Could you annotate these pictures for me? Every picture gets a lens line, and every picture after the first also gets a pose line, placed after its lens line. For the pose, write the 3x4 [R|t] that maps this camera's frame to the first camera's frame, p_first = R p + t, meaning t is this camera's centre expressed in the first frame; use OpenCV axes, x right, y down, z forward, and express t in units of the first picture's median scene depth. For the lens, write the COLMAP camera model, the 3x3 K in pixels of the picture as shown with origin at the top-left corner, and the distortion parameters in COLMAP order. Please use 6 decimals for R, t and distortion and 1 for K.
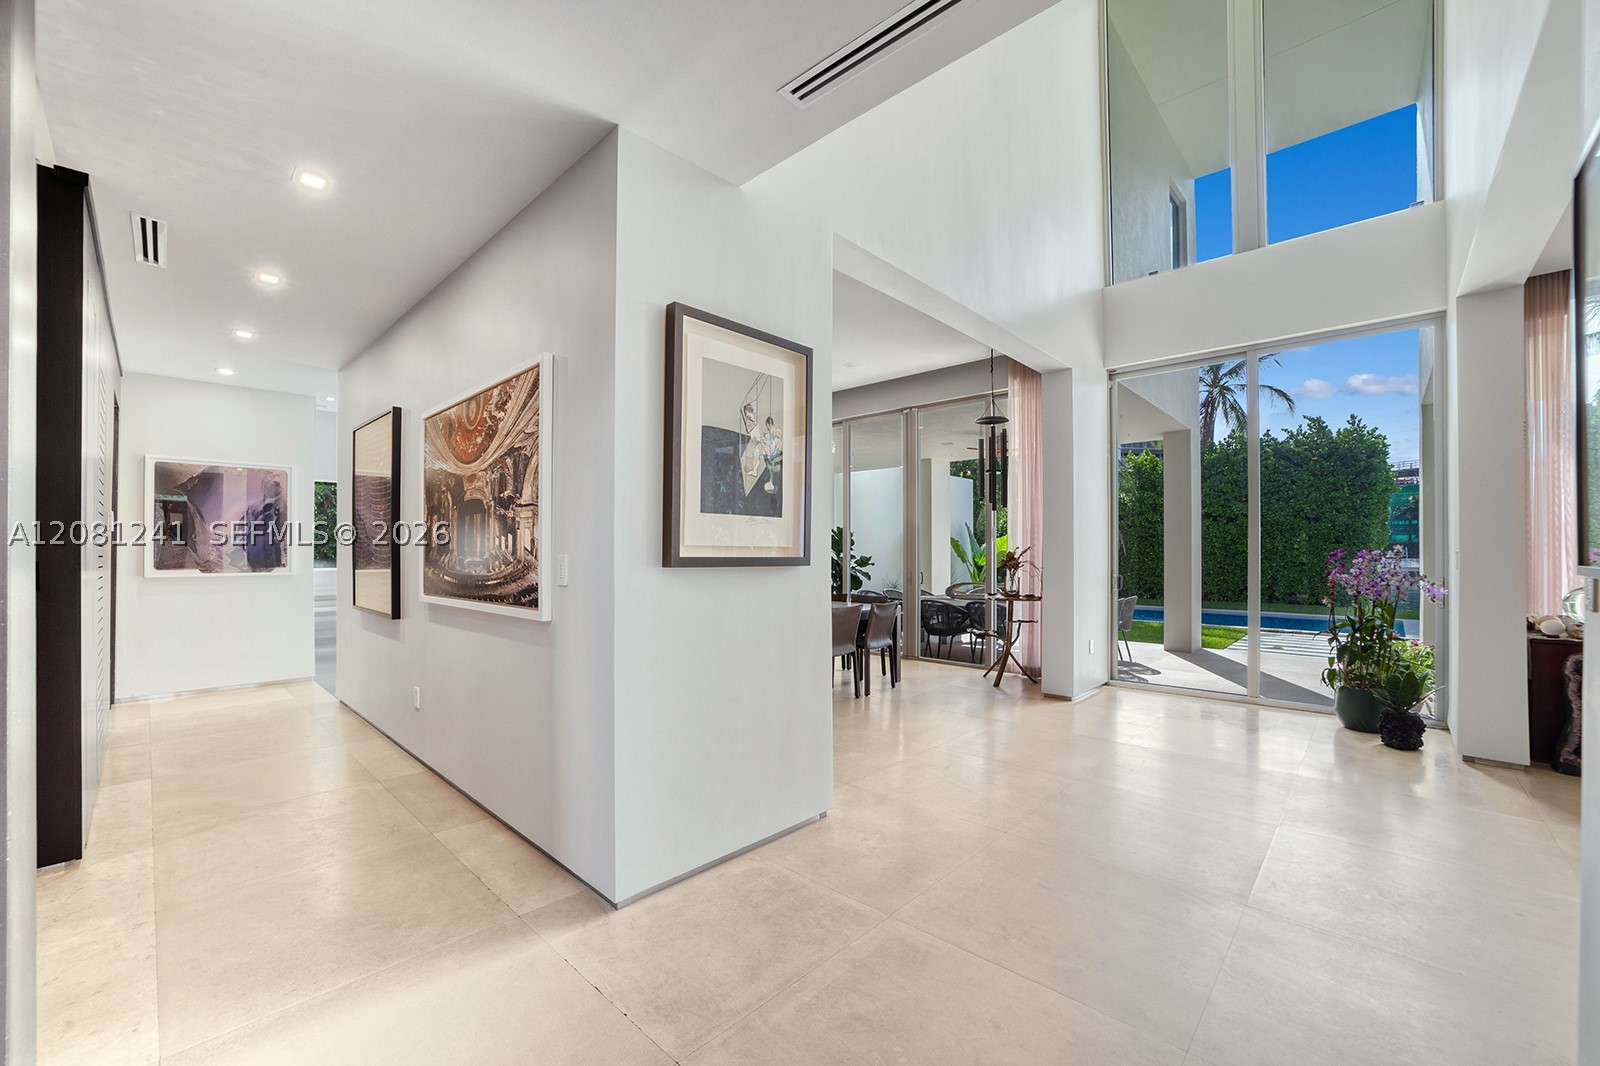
lens RADIAL K [[621.3, 0, 791.4], [0, 621.3, 542.7], [0, 0, 1]] dist [-0.001737, -0.000264]
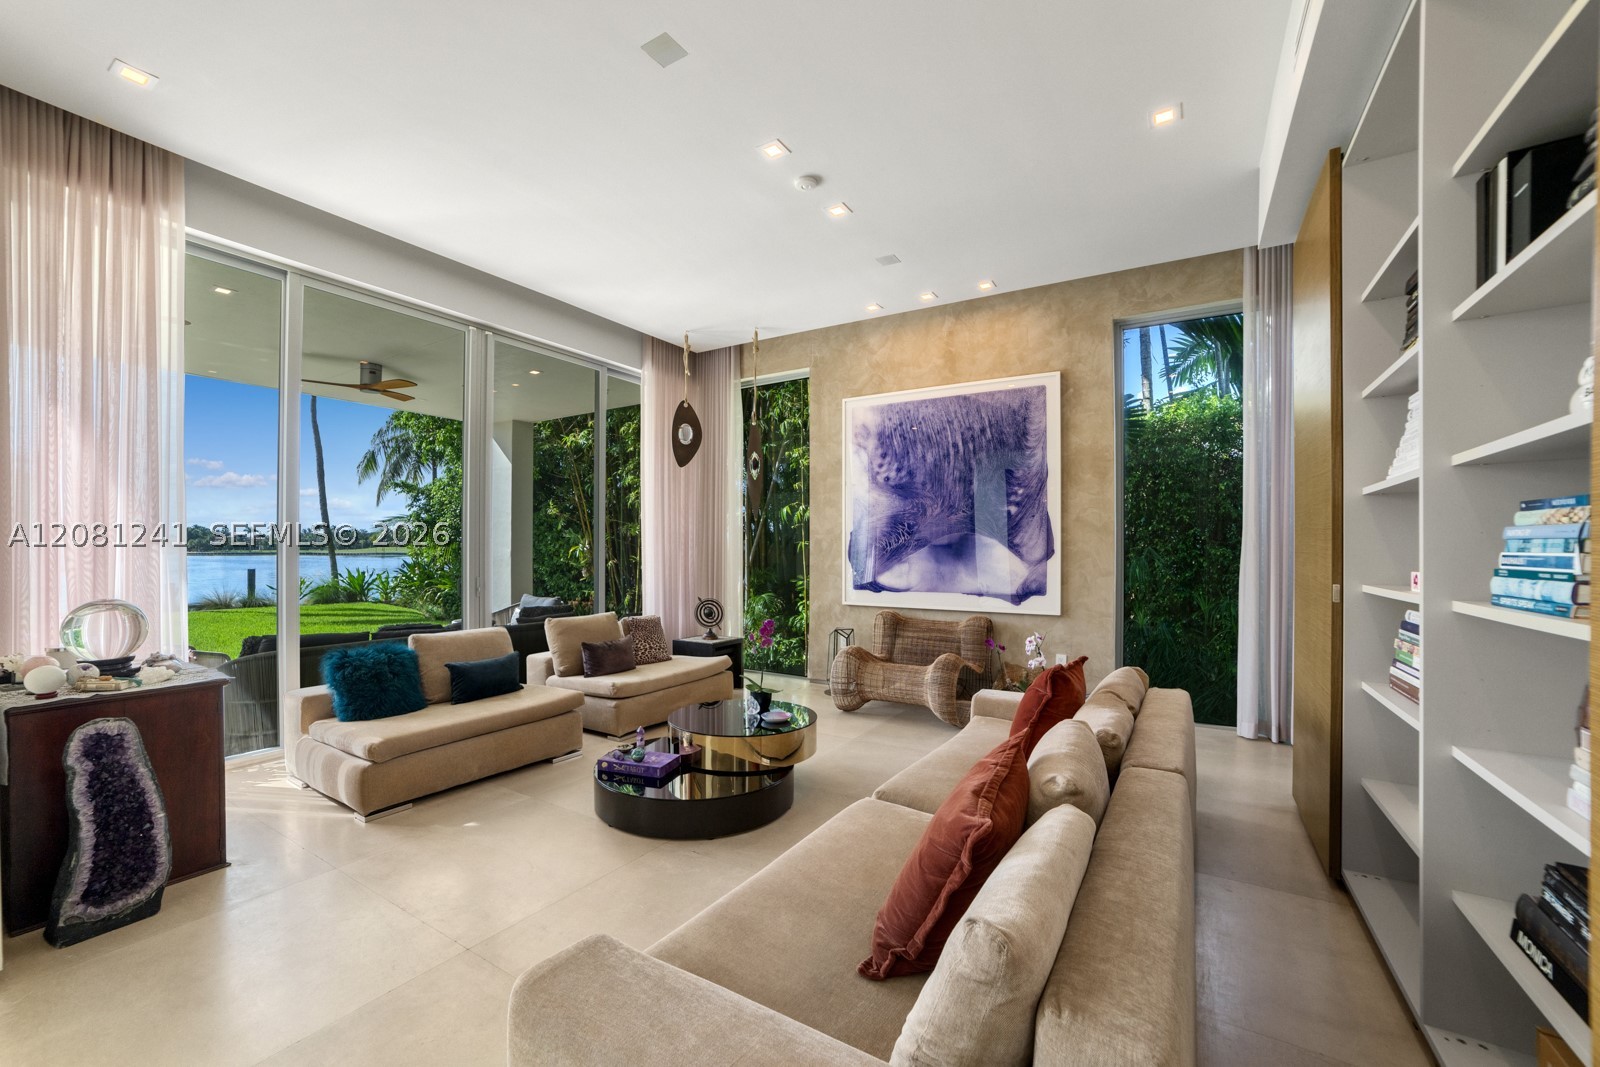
lens RADIAL K [[621.3, 0, 790.8], [0, 621.3, 541.0], [0, 0, 1]] dist [-0.001737, -0.000264]
pose [[-0.195436, -0.004048, 0.980708, 0.494190], [-0.008142, 0.999964, 0.002505, -0.001203], [-0.980683, -0.007496, -0.195462, 0.405023]]
